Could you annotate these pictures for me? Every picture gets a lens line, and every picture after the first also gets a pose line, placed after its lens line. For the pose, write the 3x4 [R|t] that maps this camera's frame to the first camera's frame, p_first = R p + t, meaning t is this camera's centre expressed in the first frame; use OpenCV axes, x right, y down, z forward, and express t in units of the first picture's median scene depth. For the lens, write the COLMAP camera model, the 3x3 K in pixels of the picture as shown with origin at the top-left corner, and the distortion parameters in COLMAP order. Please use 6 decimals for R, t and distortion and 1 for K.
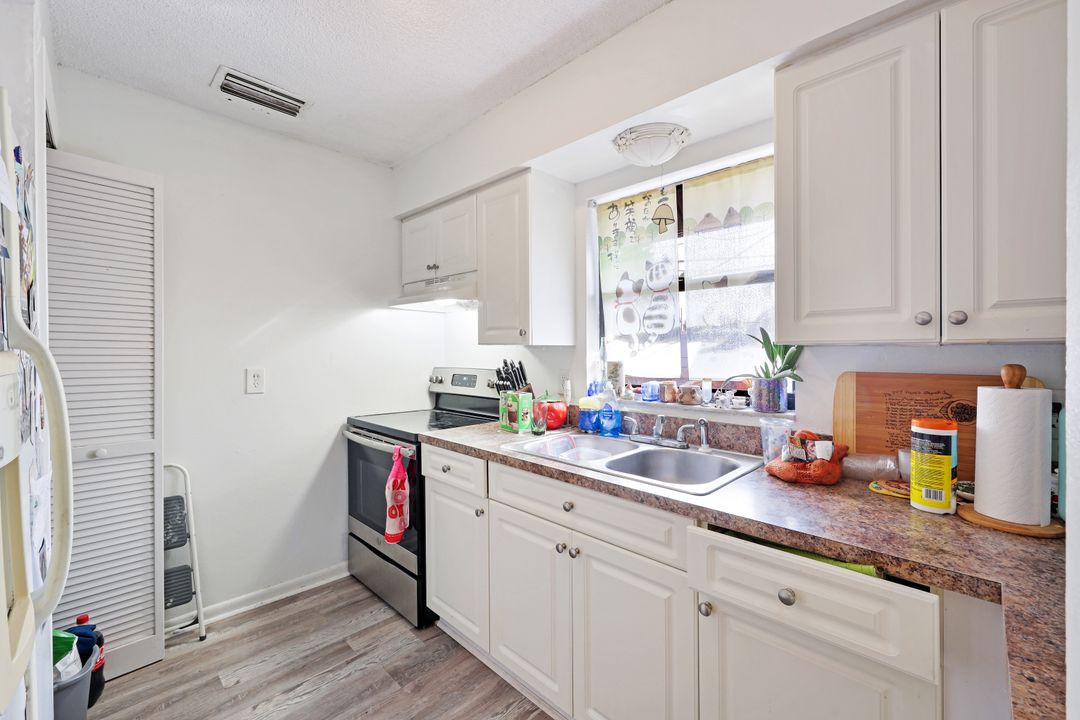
lens RADIAL K [[448.0, 0, 540.5], [0, 448.0, 359.9], [0, 0, 1]] dist [-0.002747, -0.000087]
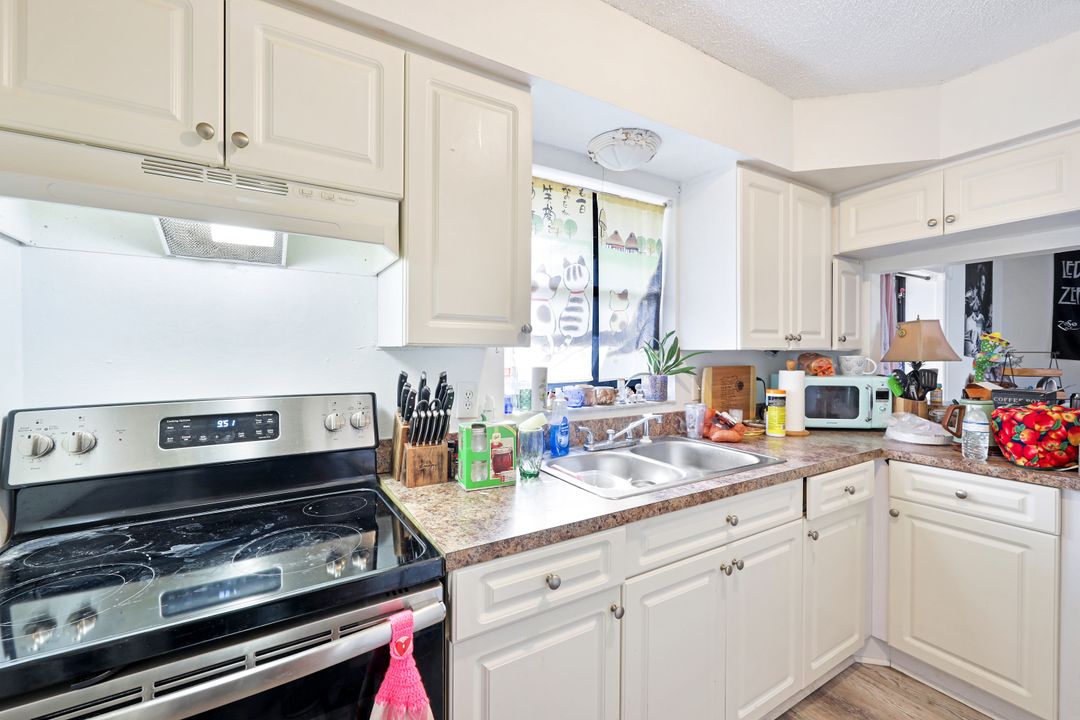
lens RADIAL K [[448.0, 0, 539.7], [0, 448.0, 352.8], [0, 0, 1]] dist [-0.002747, -0.000087]
pose [[0.242294, -0.008744, 0.970163, -0.683980], [0.018169, 0.999825, 0.004473, -0.028821], [-0.970033, 0.016543, 0.242411, 0.830189]]
